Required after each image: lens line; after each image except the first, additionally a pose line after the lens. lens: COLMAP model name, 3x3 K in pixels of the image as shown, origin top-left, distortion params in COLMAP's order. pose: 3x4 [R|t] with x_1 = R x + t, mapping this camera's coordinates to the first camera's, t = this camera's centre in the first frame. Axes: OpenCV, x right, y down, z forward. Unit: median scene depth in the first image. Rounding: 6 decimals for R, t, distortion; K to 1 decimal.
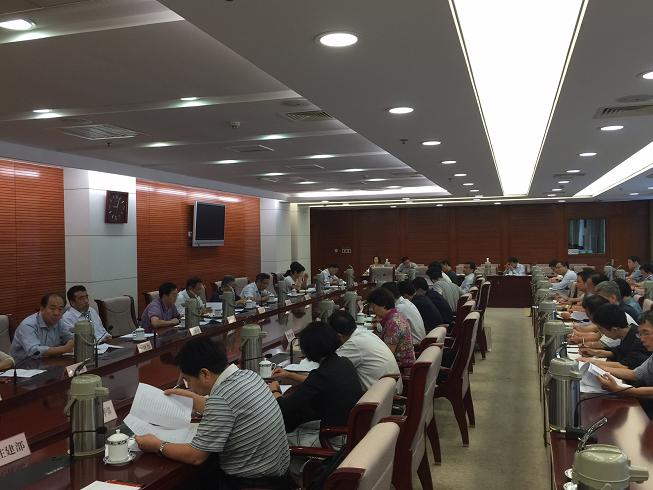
lens RADIAL K [[645.2, 0, 326.5], [0, 645.2, 245.0], [0, 0, 1]] dist [0.080603, -0.008559]
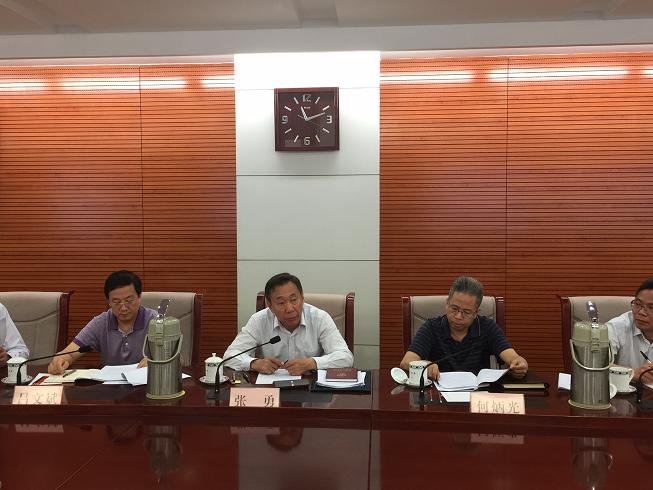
lens RADIAL K [[645.2, 0, 326.5], [0, 645.2, 245.0], [0, 0, 1]] dist [0.080603, -0.008559]
pose [[0.201049, 0.084308, -0.975947, 0.156496], [-0.003841, 0.996350, 0.085280, -0.003145], [0.979574, -0.013397, 0.200638, 0.772595]]
